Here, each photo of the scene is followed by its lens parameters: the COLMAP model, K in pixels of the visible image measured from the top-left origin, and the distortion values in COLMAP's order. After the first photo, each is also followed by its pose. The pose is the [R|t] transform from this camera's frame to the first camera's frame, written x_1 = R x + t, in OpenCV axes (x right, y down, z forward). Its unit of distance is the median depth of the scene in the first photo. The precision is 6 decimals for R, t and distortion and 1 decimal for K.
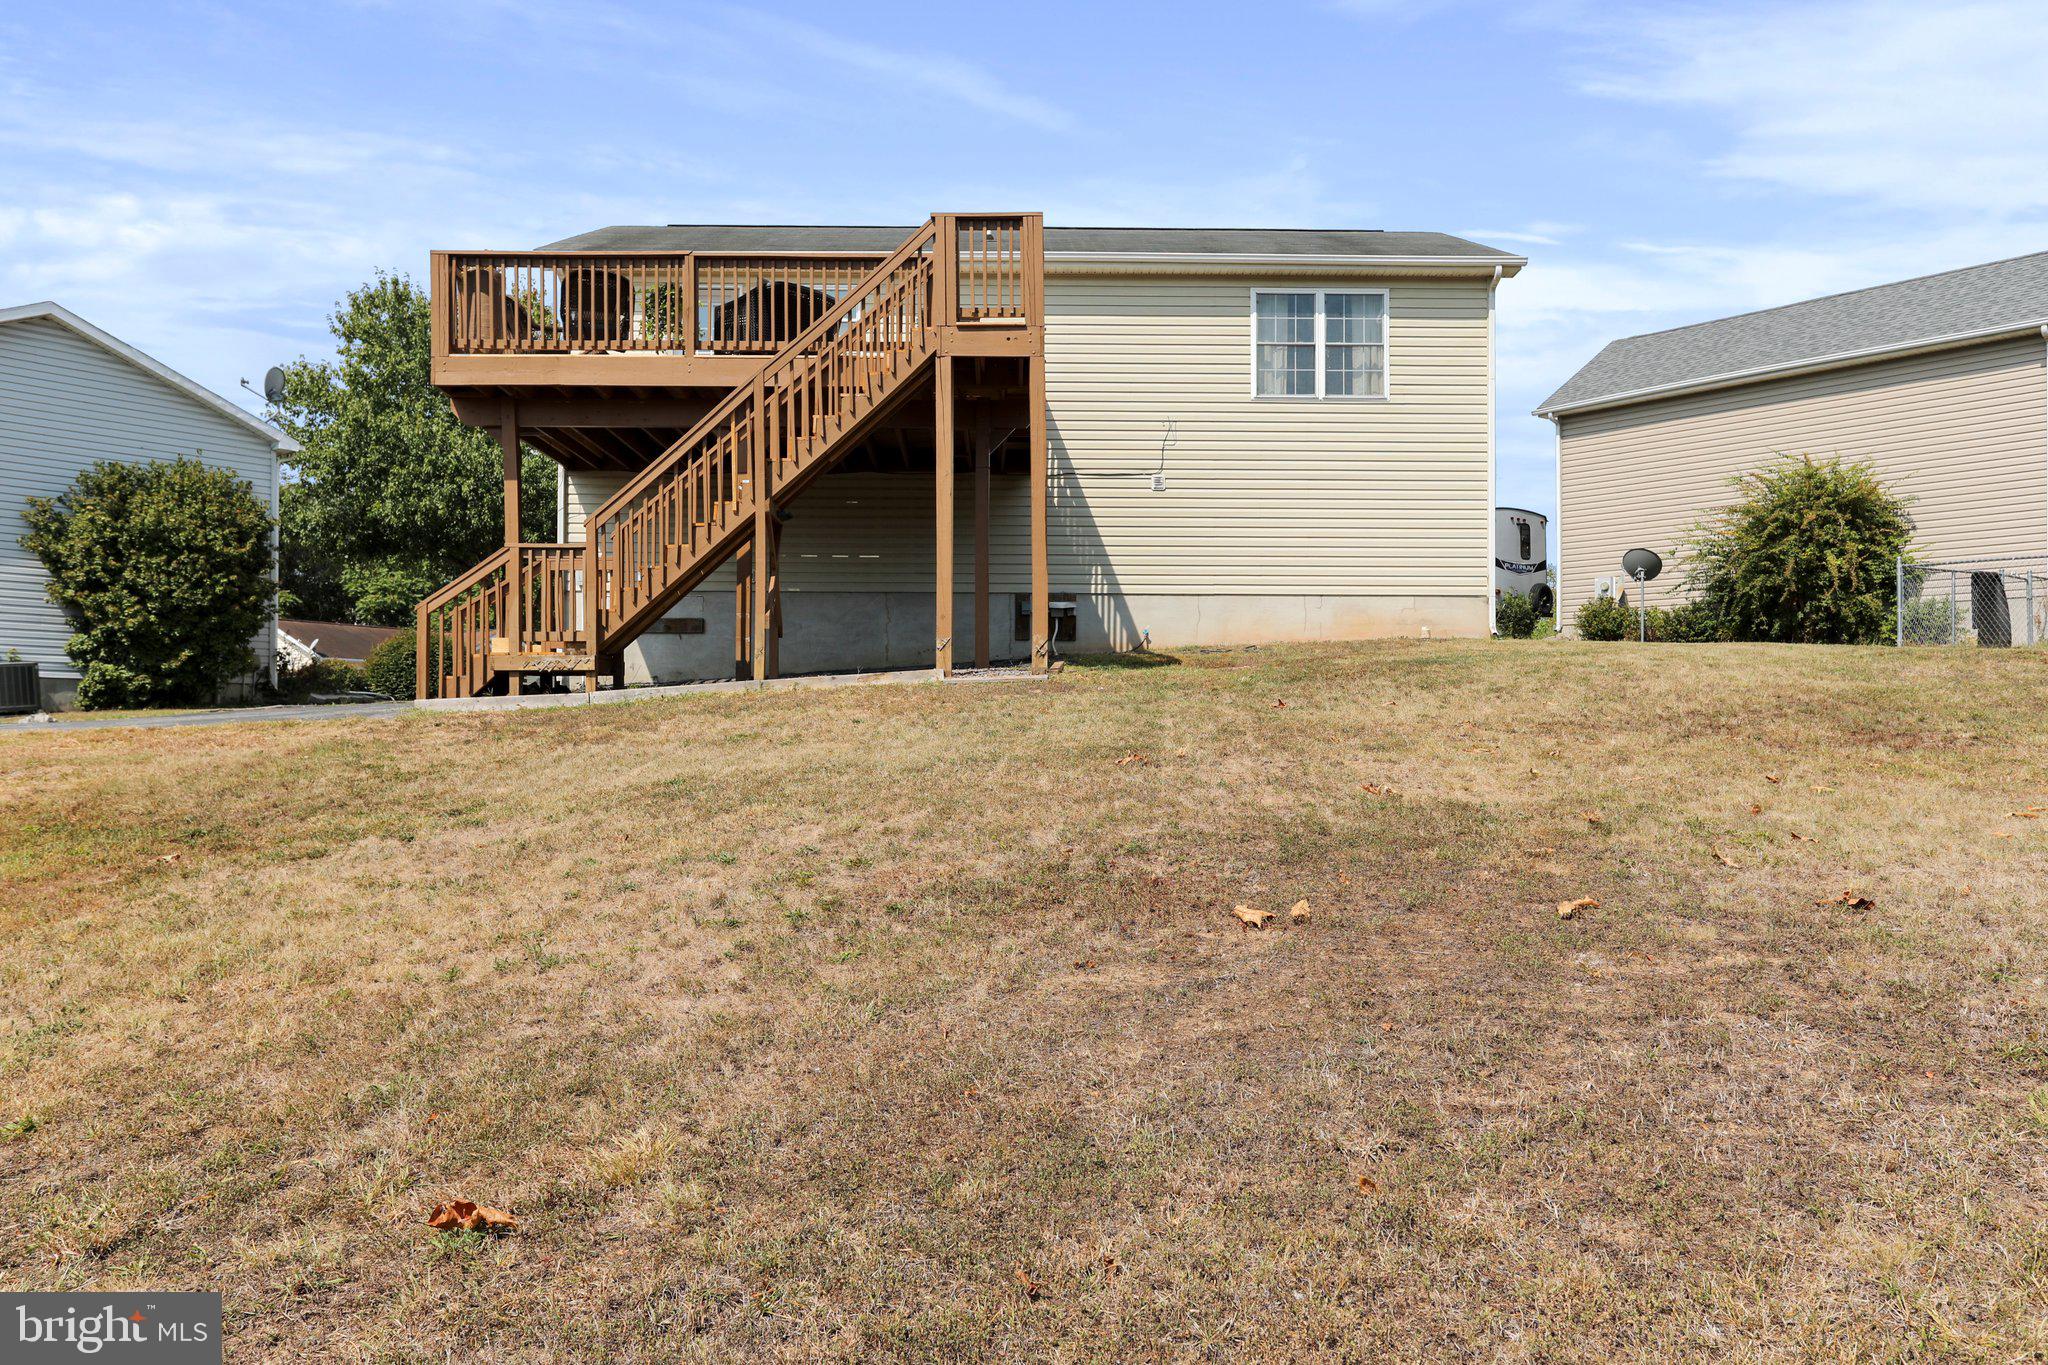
lens RADIAL K [[1590.4, 0, 1029.8], [0, 1590.4, 702.1], [0, 0, 1]] dist [0.042250, -0.006464]
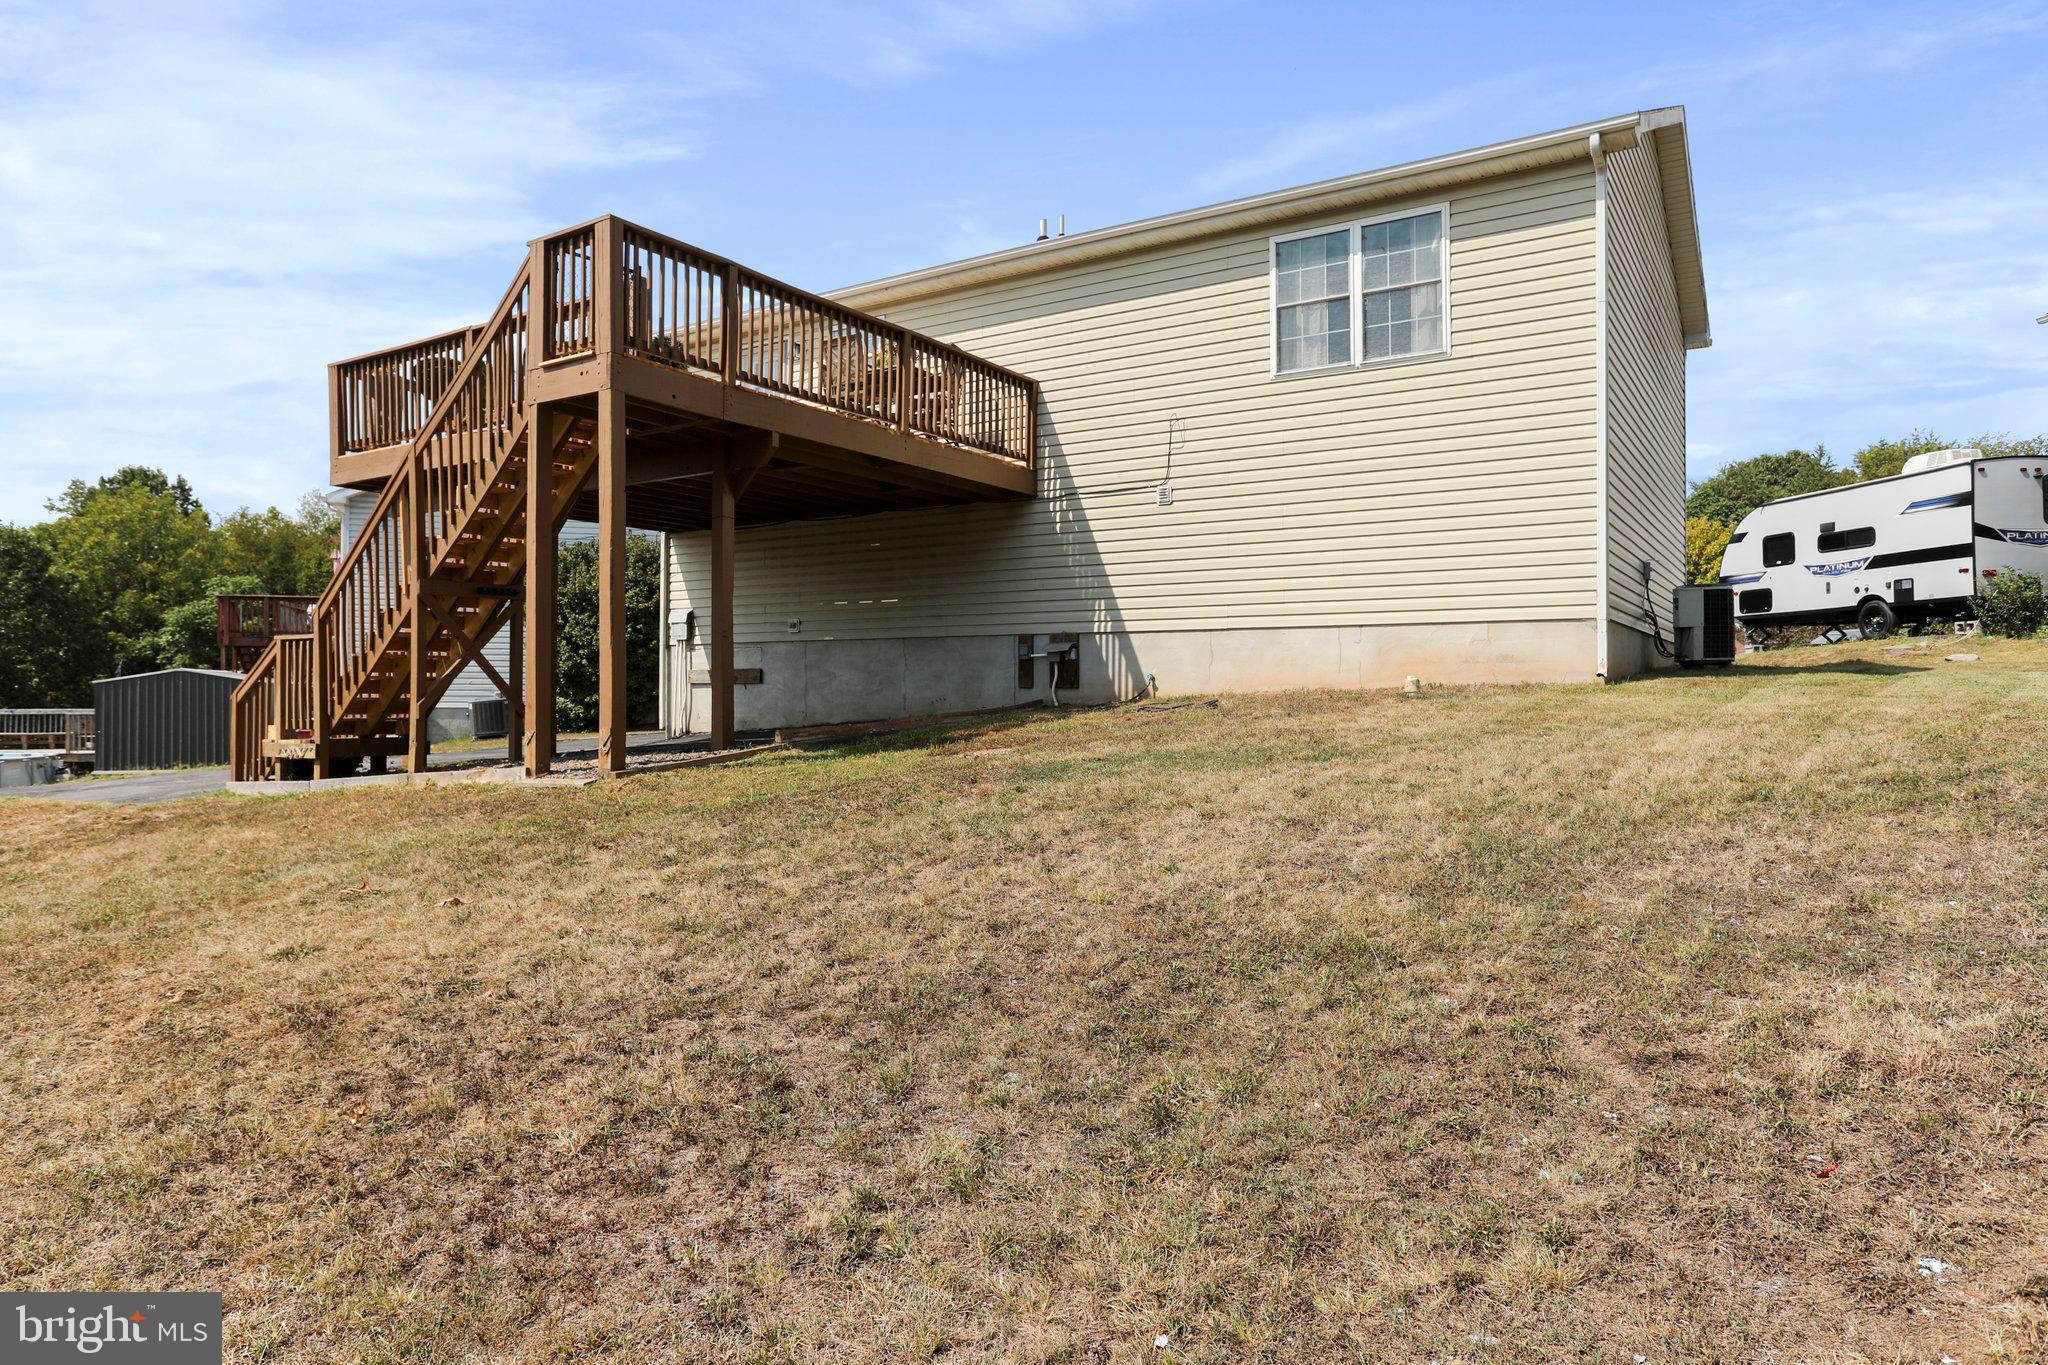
lens RADIAL K [[1282.5, 0, 1044.6], [0, 1282.5, 681.2], [0, 0, 1]] dist [-0.017553, -0.000923]
pose [[0.830347, -0.006836, -0.557204, 0.399848], [0.015592, 0.999818, 0.010969, -0.050278], [0.557028, -0.017796, 0.830303, 0.415838]]
